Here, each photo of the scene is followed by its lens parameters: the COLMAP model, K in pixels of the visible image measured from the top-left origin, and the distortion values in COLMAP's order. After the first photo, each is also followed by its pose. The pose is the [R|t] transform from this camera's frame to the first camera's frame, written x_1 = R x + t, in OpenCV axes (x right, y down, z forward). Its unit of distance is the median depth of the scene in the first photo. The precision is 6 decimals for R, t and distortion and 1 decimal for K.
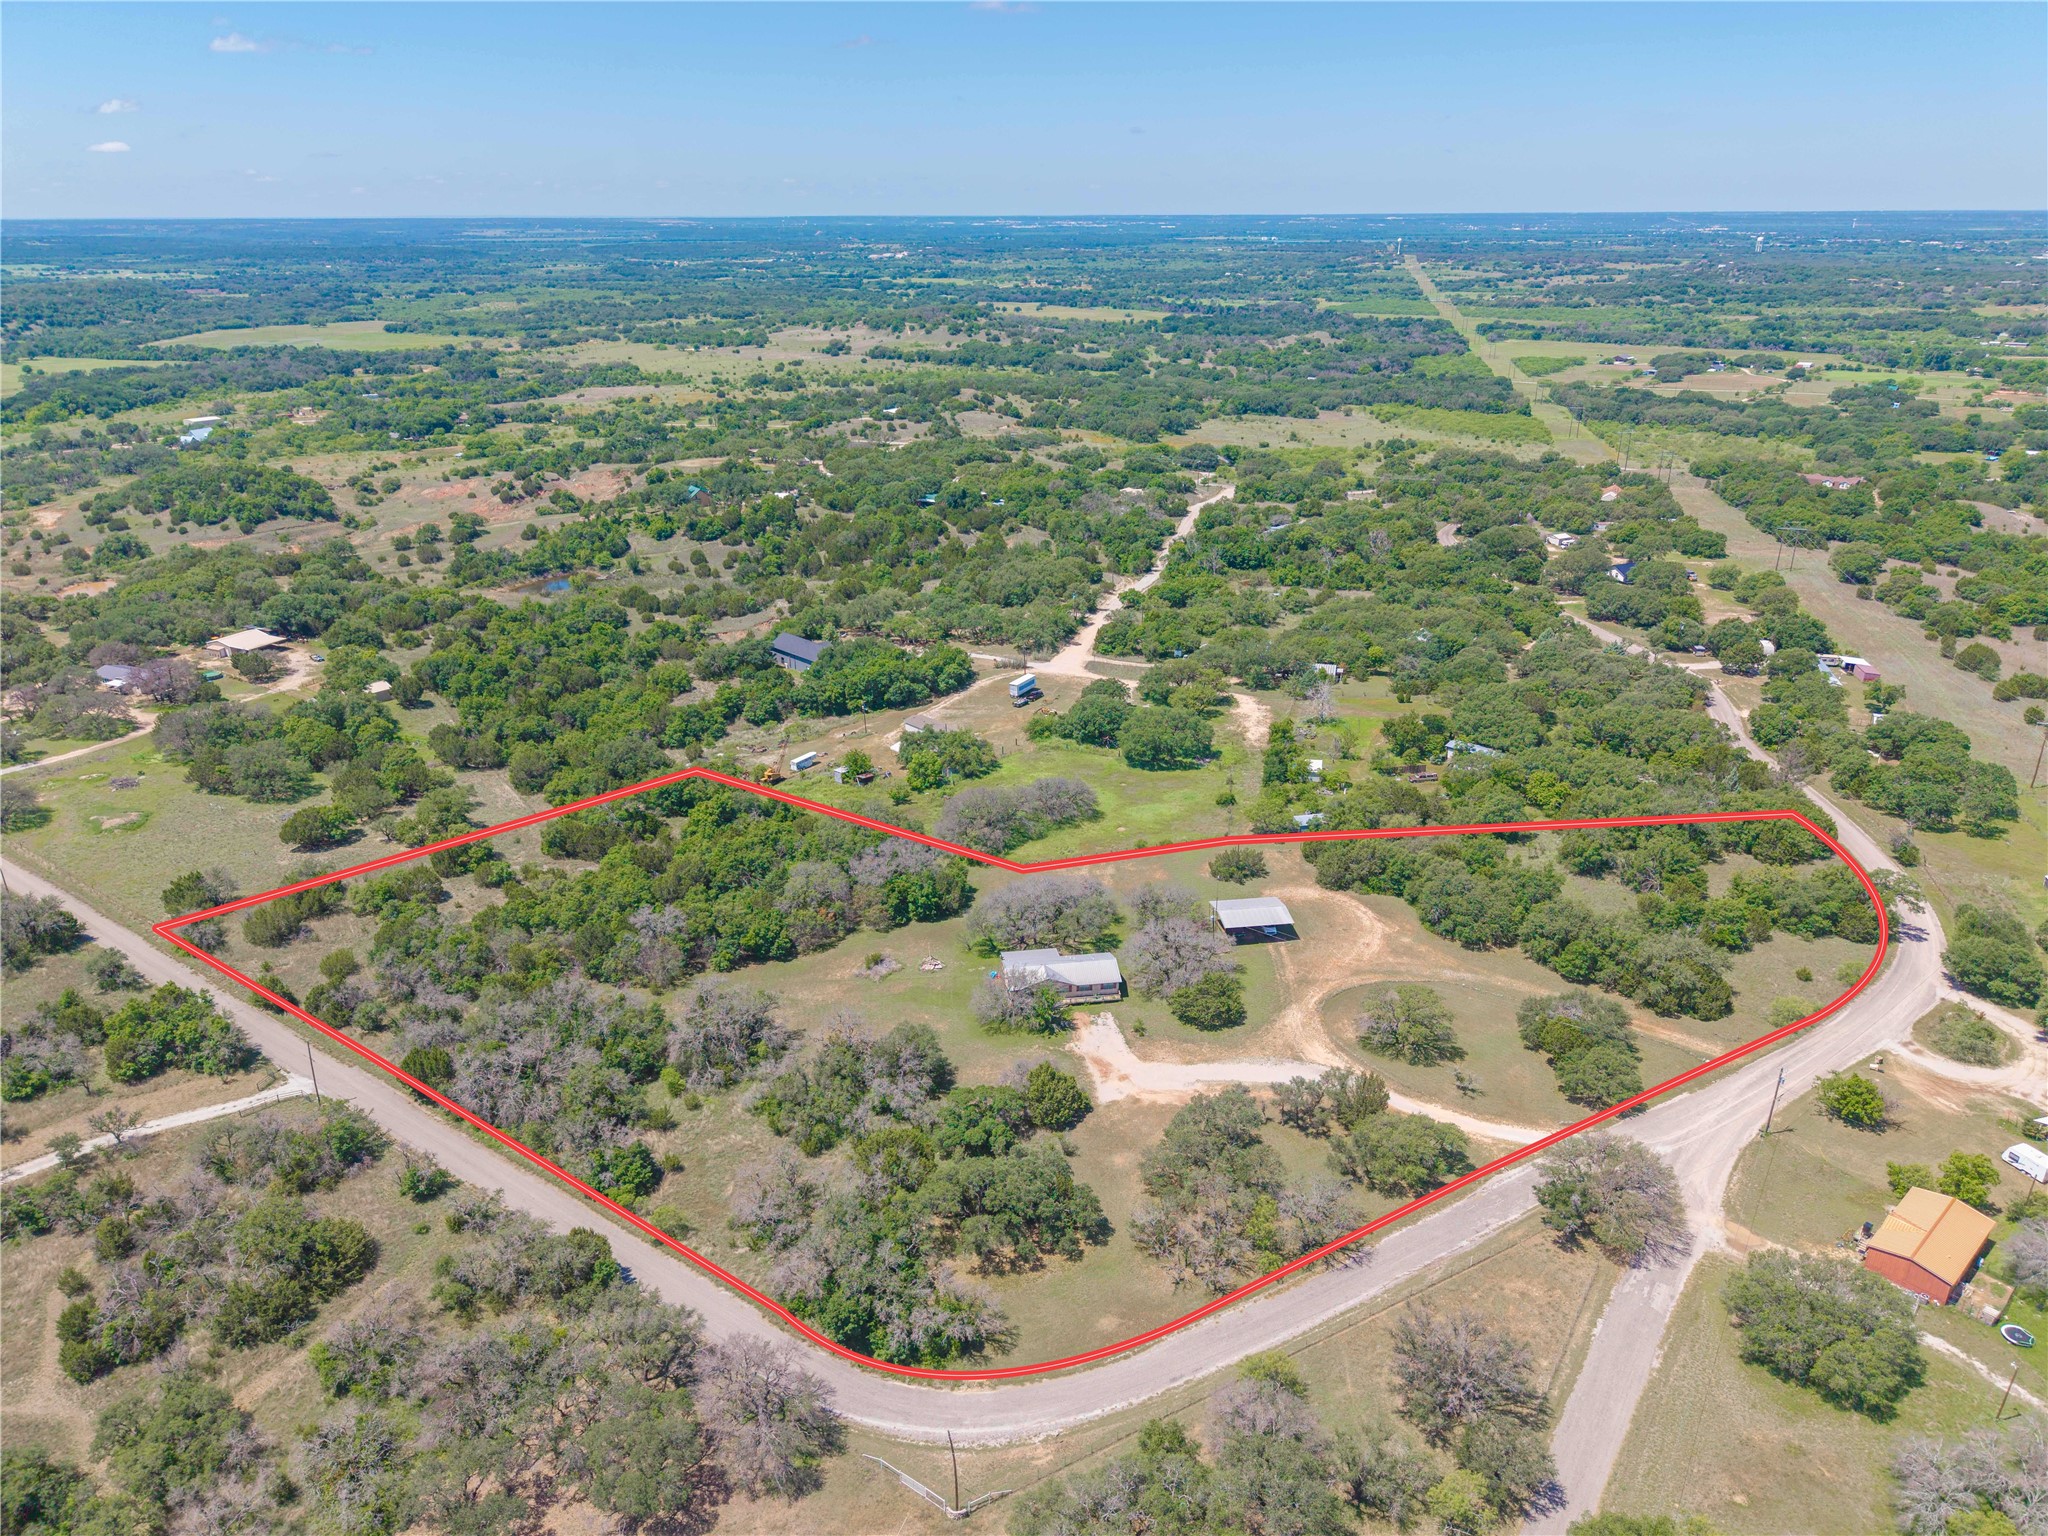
lens RADIAL K [[1428.7, 0, 1027.2], [0, 1428.7, 773.3], [0, 0, 1]] dist [-0.002614, -0.004824]
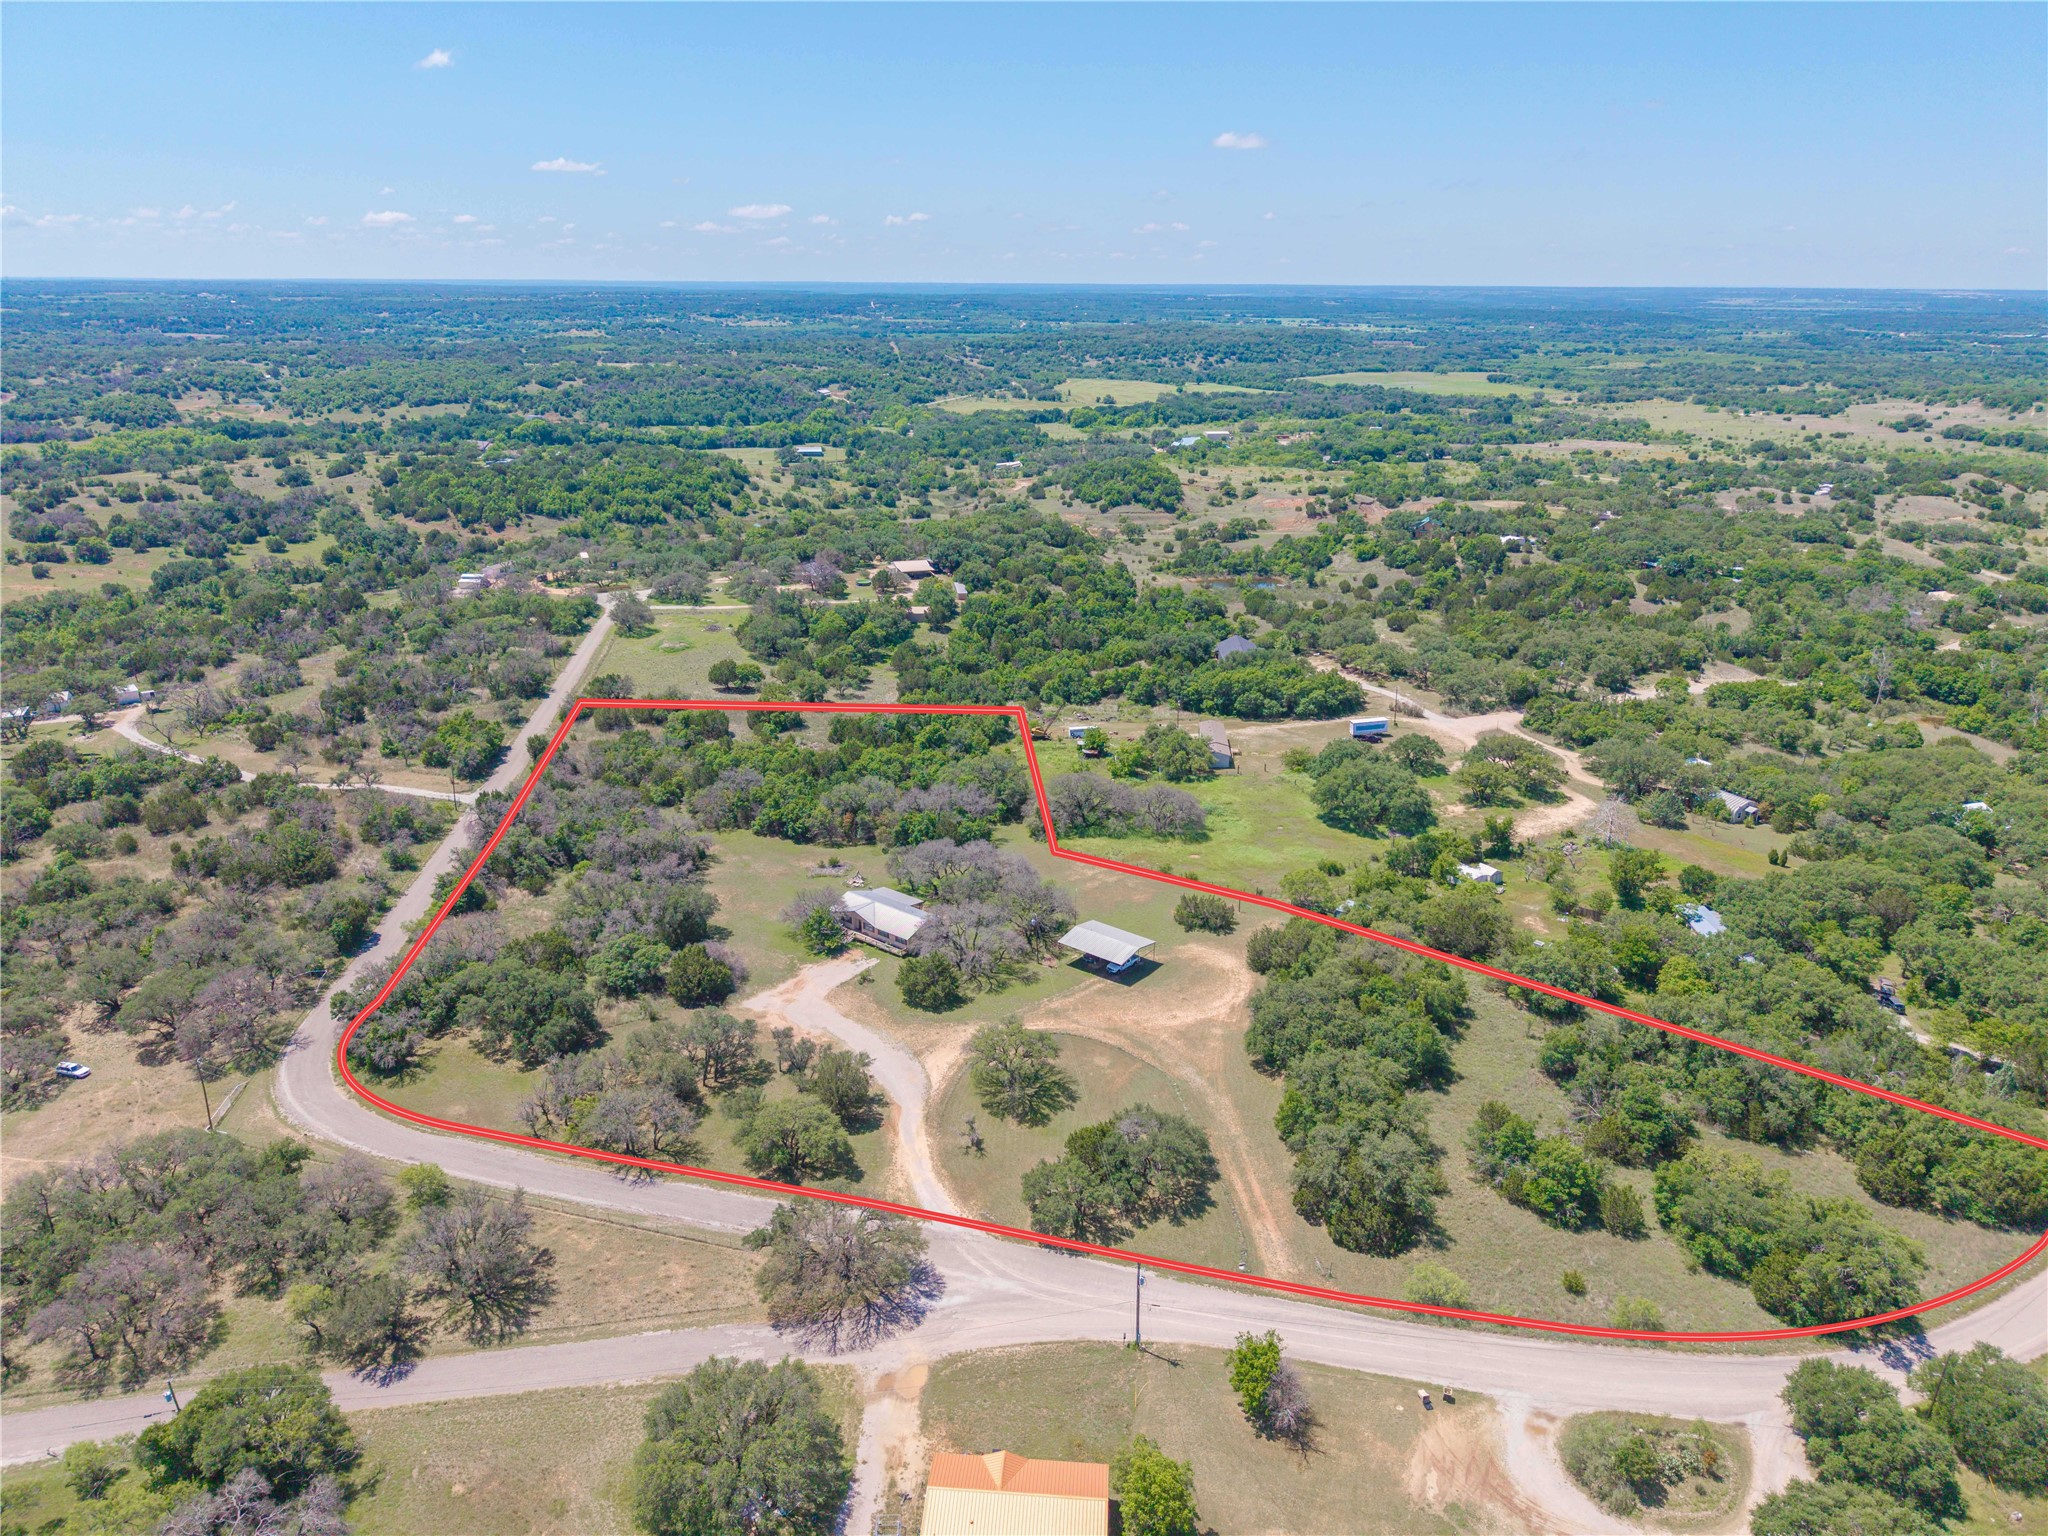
lens RADIAL K [[1428.7, 0, 1027.6], [0, 1428.7, 763.2], [0, 0, 1]] dist [-0.002614, -0.004824]
pose [[0.665658, 0.240999, -0.706271, 0.767523], [-0.279087, 0.958137, 0.063905, -0.056853], [0.692105, 0.154572, 0.705051, 0.324822]]
